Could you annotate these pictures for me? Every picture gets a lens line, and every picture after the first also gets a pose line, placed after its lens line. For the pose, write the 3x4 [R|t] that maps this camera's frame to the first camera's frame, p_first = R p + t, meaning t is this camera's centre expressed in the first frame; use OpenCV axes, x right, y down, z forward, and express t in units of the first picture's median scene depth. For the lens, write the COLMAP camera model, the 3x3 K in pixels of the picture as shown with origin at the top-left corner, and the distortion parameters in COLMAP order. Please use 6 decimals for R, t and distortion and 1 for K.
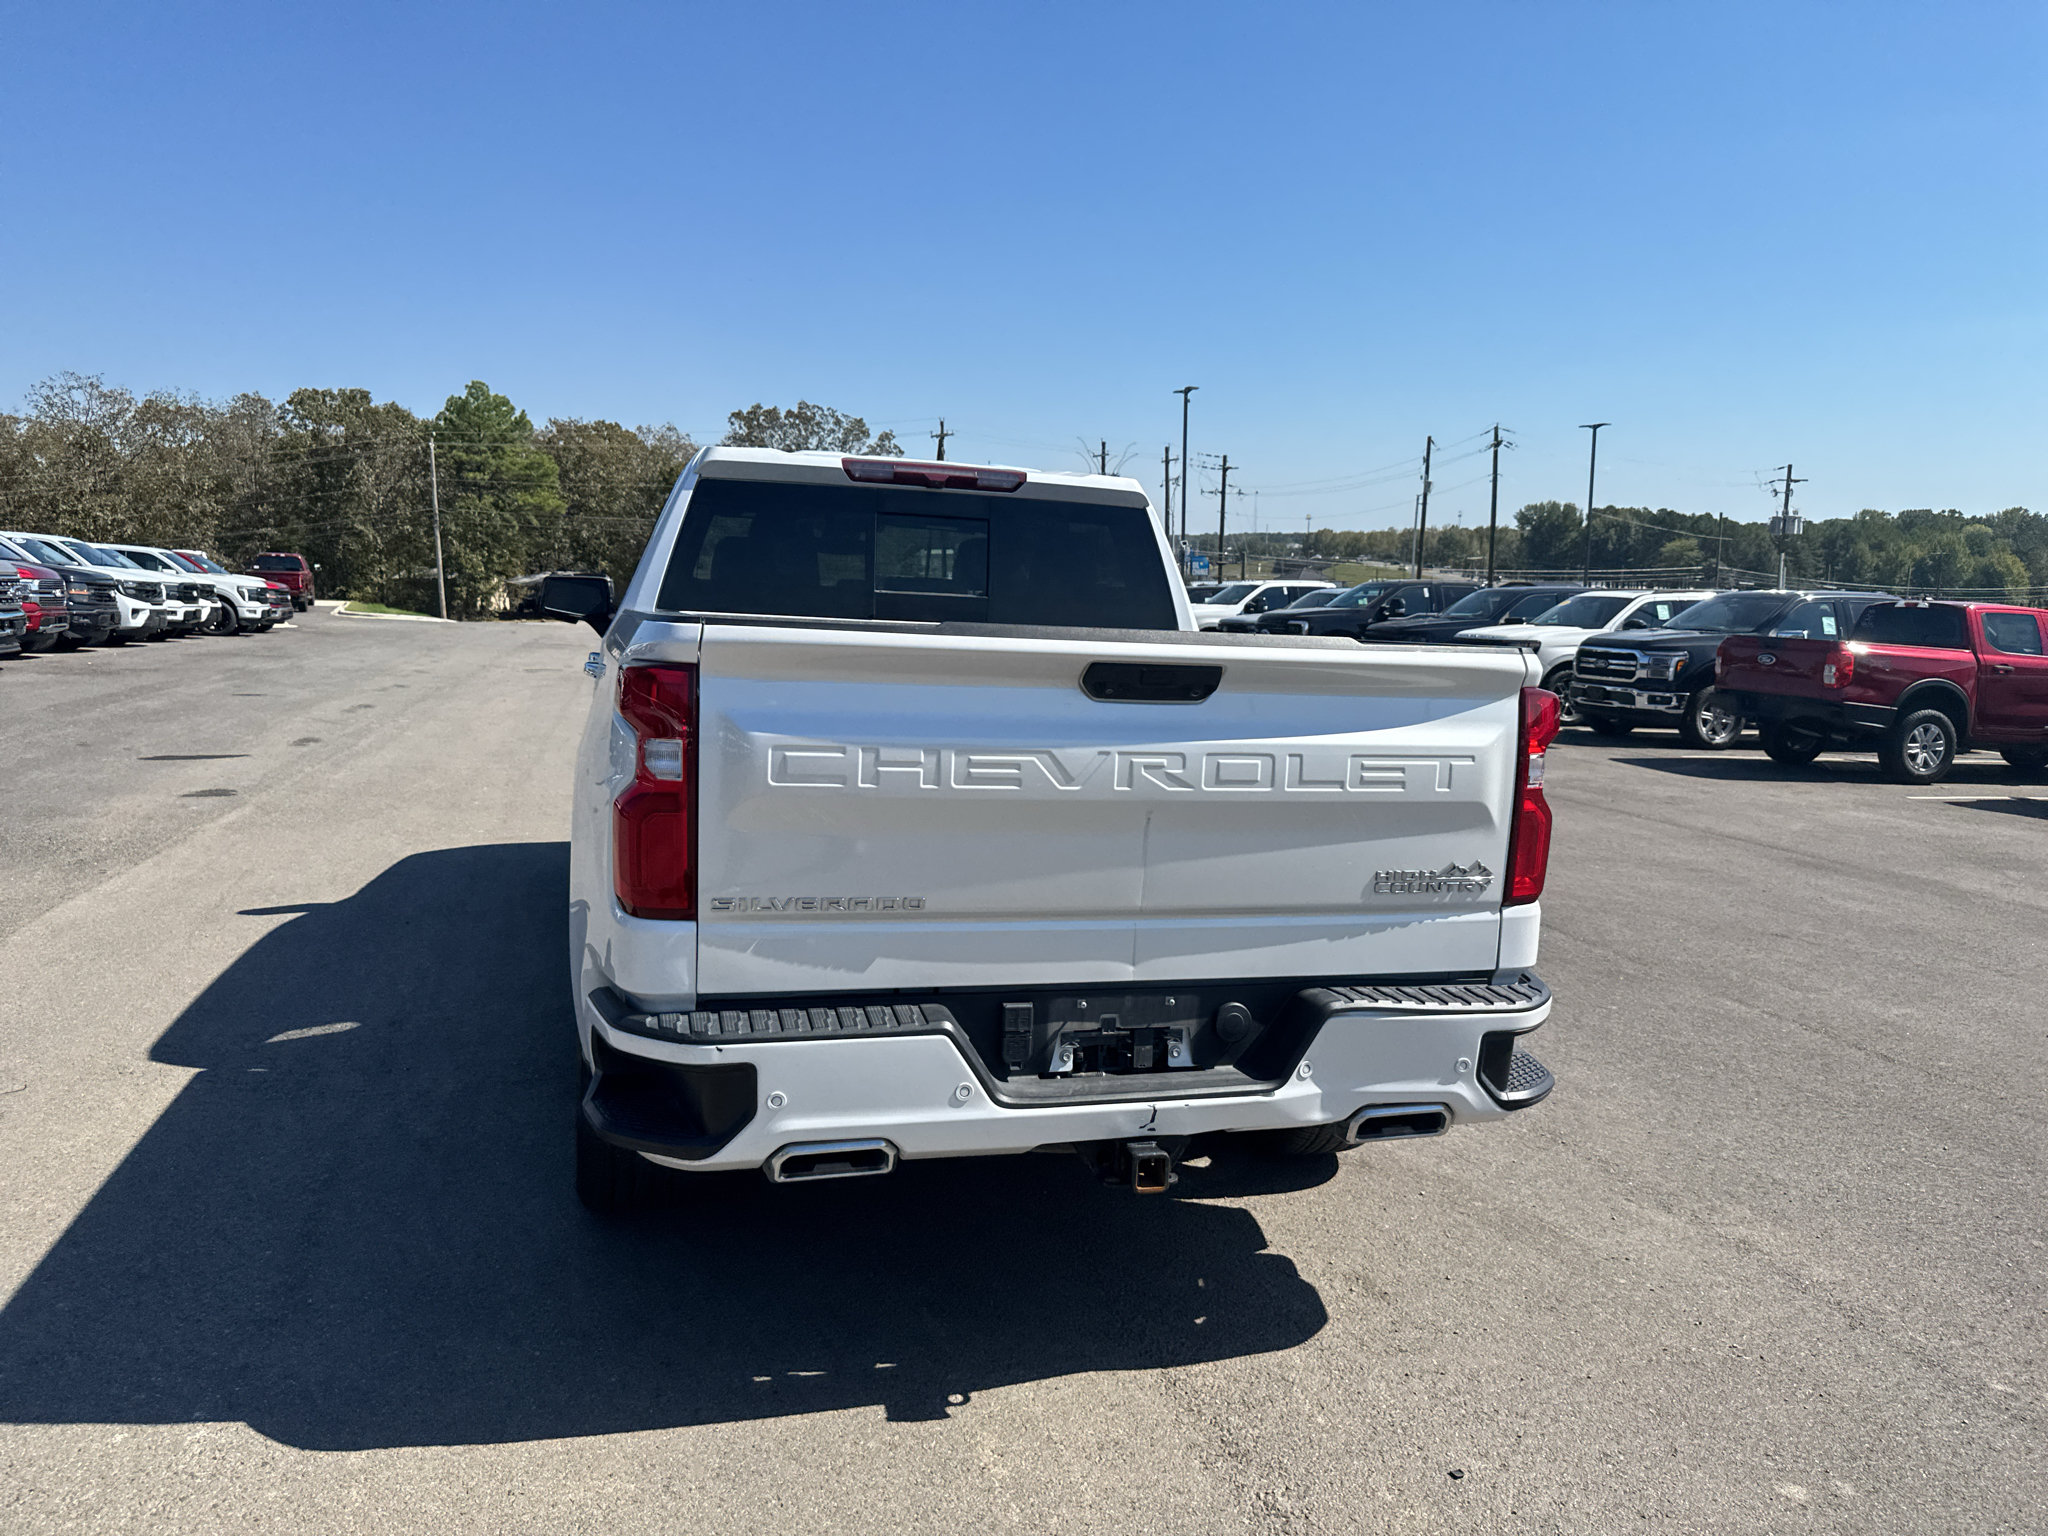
lens RADIAL K [[1448.6, 0, 1033.0], [0, 1448.6, 751.1], [0, 0, 1]] dist [0.038194, -0.053871]
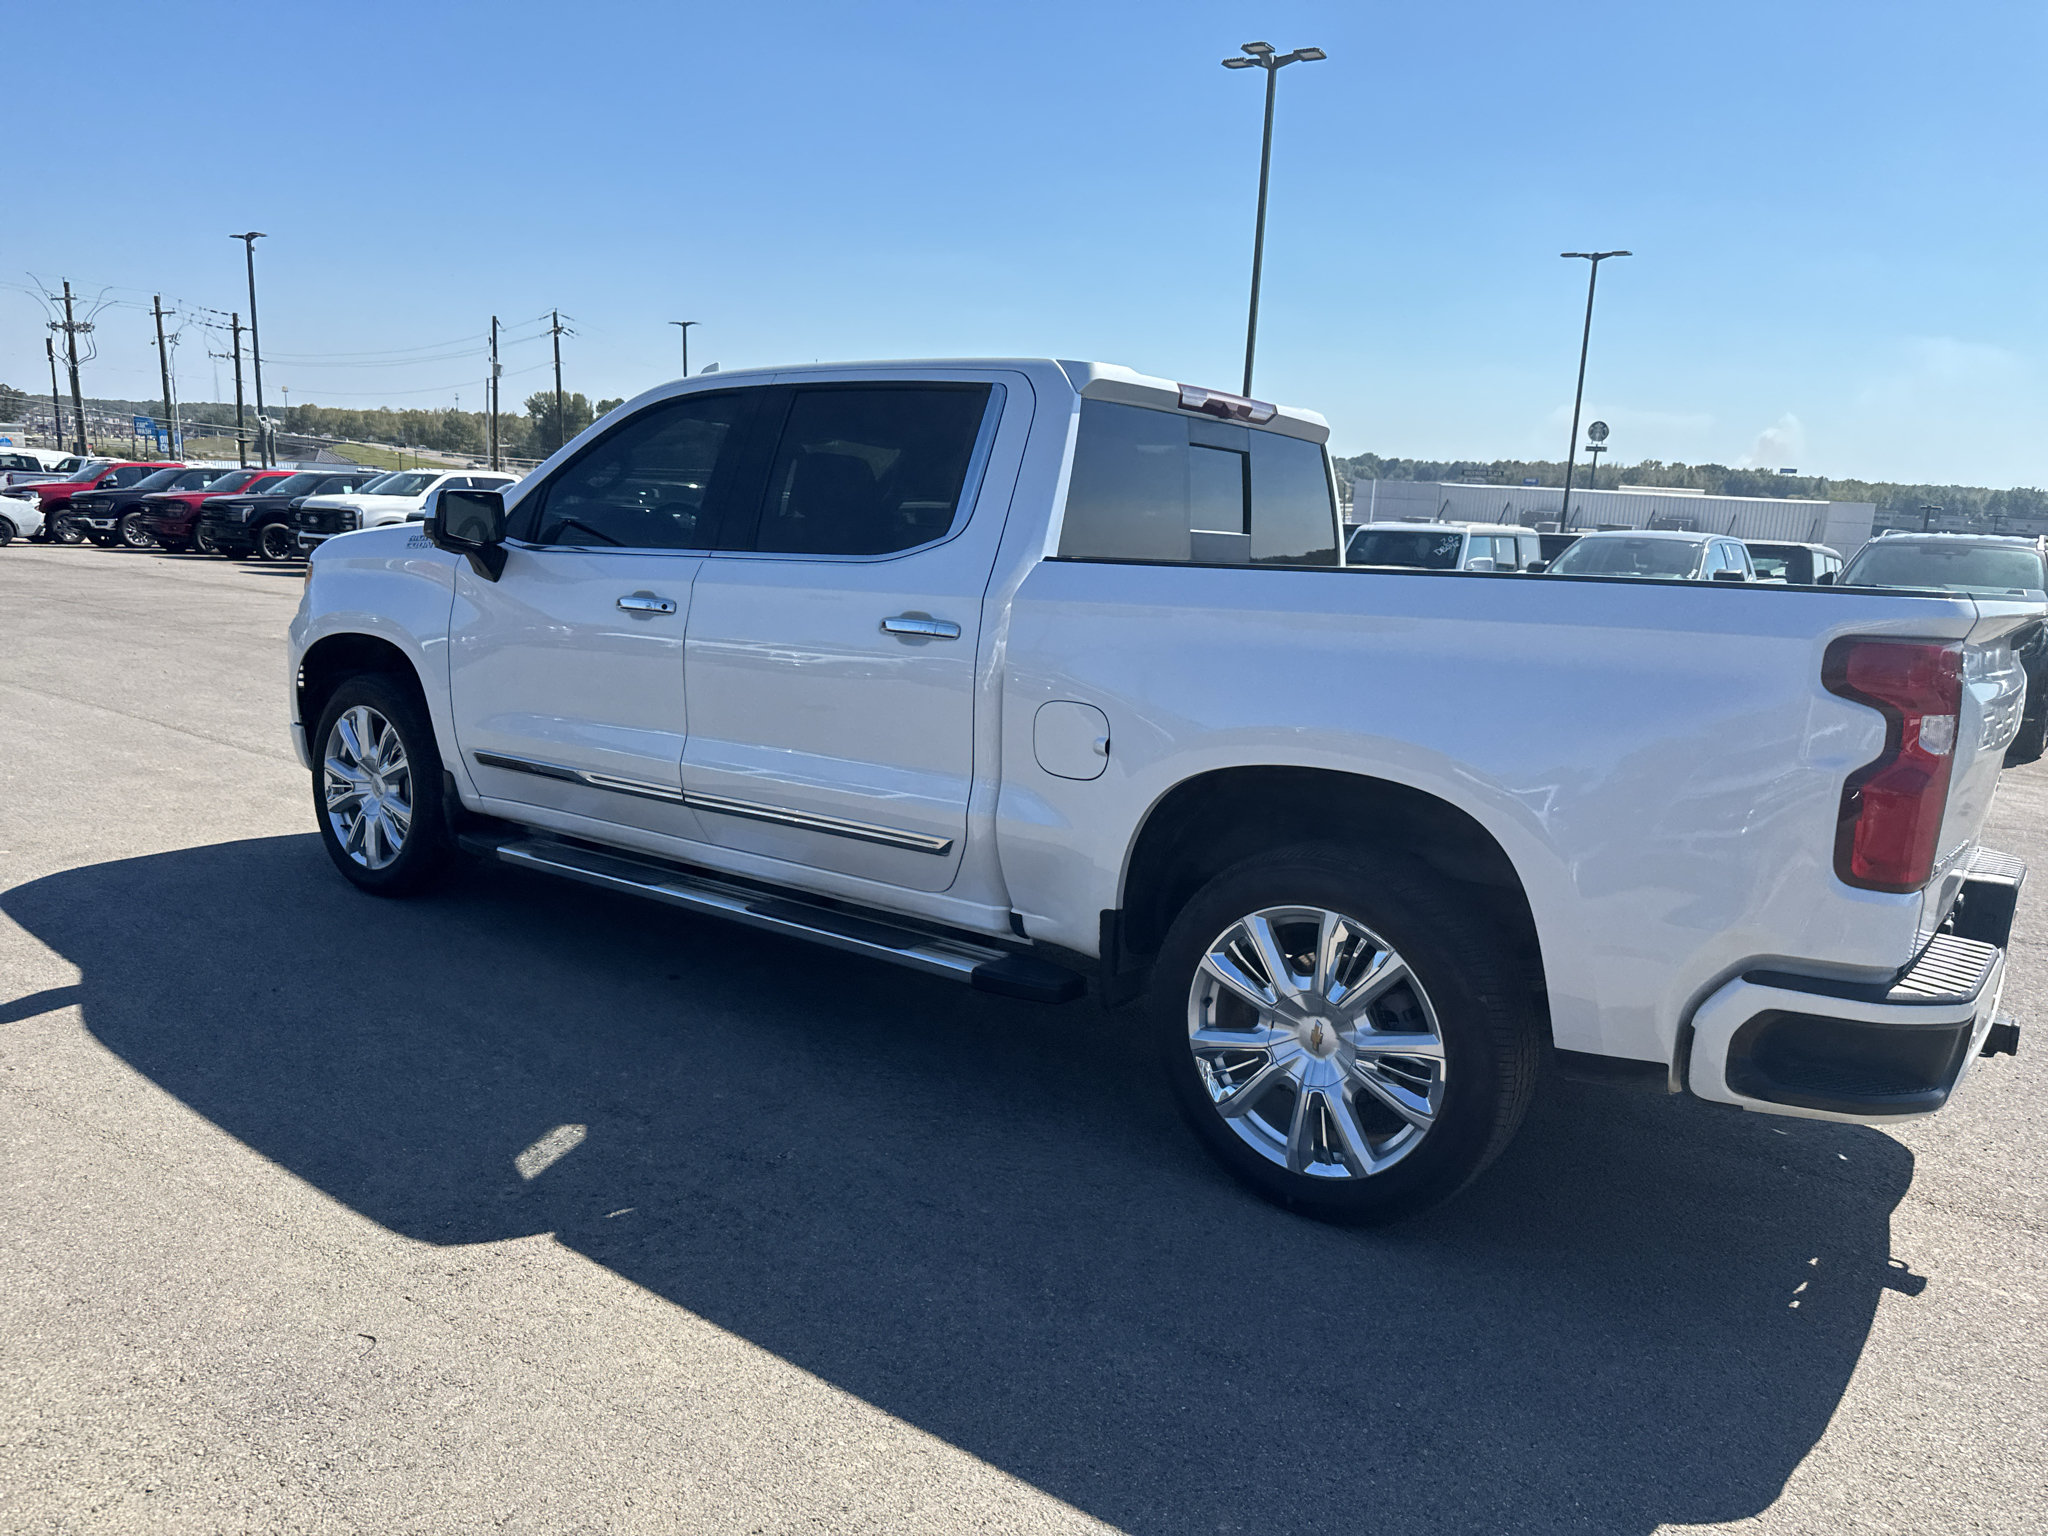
lens RADIAL K [[1448.6, 0, 1035.3], [0, 1448.6, 776.6], [0, 0, 1]] dist [0.038194, -0.053871]
pose [[0.793470, -0.100447, 0.600263, -0.222103], [0.045515, 0.993318, 0.106055, -0.016652], [-0.606905, -0.056830, 0.792740, 0.093316]]
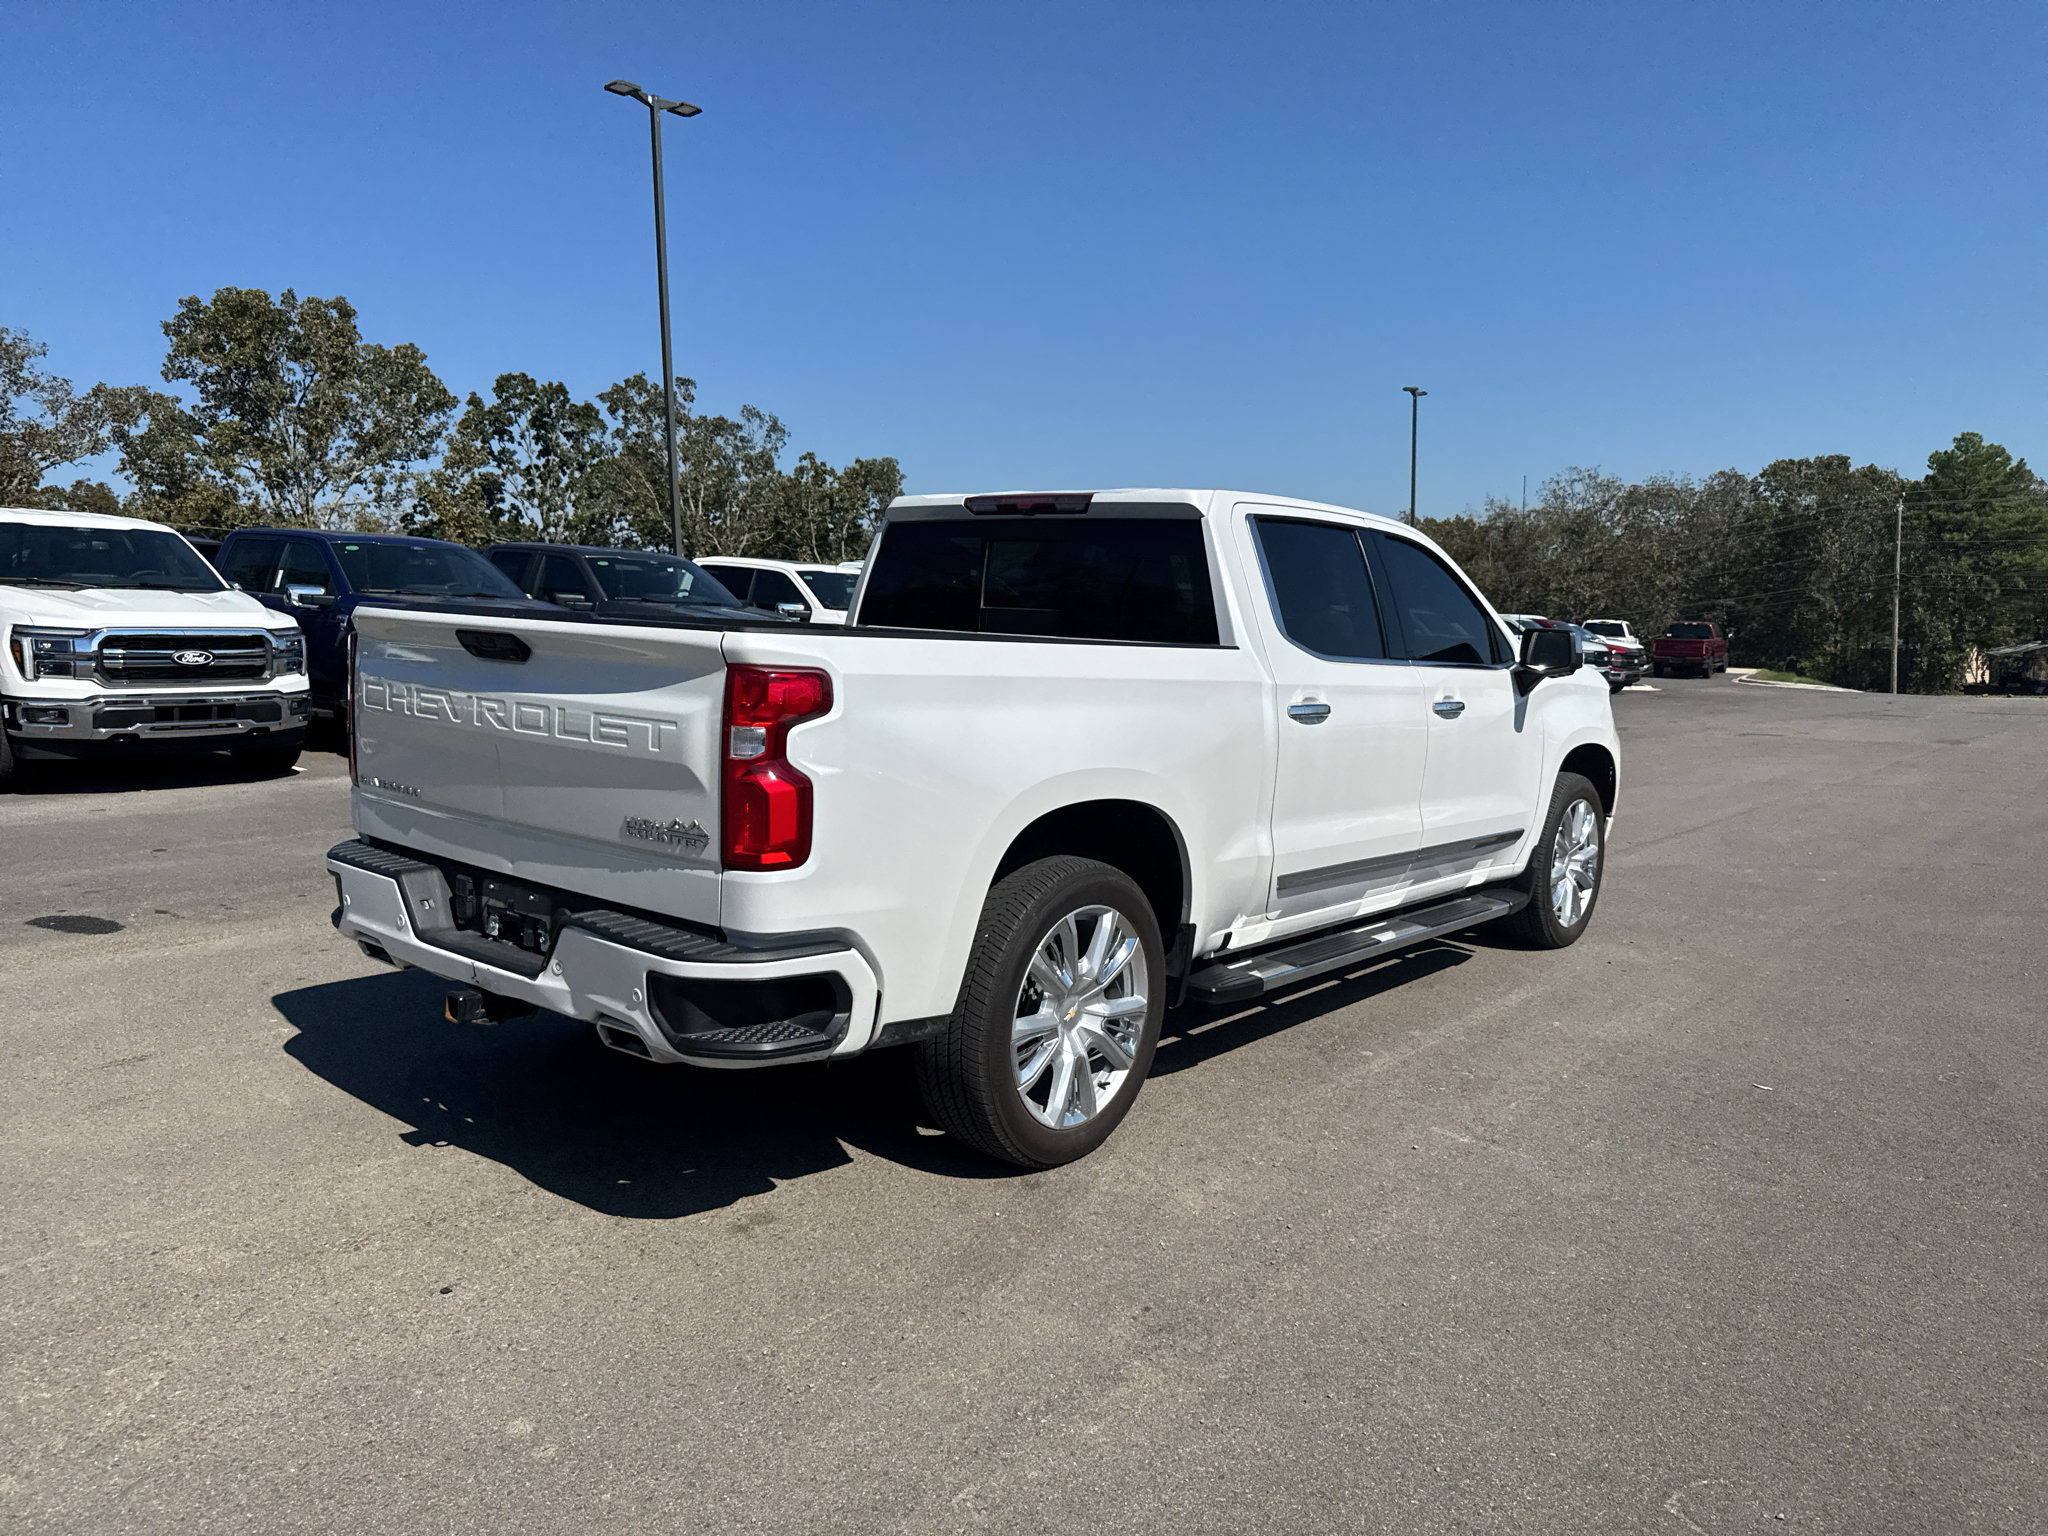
lens RADIAL K [[1448.6, 0, 1035.1], [0, 1448.6, 762.8], [0, 0, 1]] dist [0.038194, -0.053871]
pose [[0.568450, 0.066865, -0.819996, 0.256292], [-0.100855, 0.994838, 0.011206, -0.001134], [0.816513, 0.076331, 0.572259, 0.111689]]
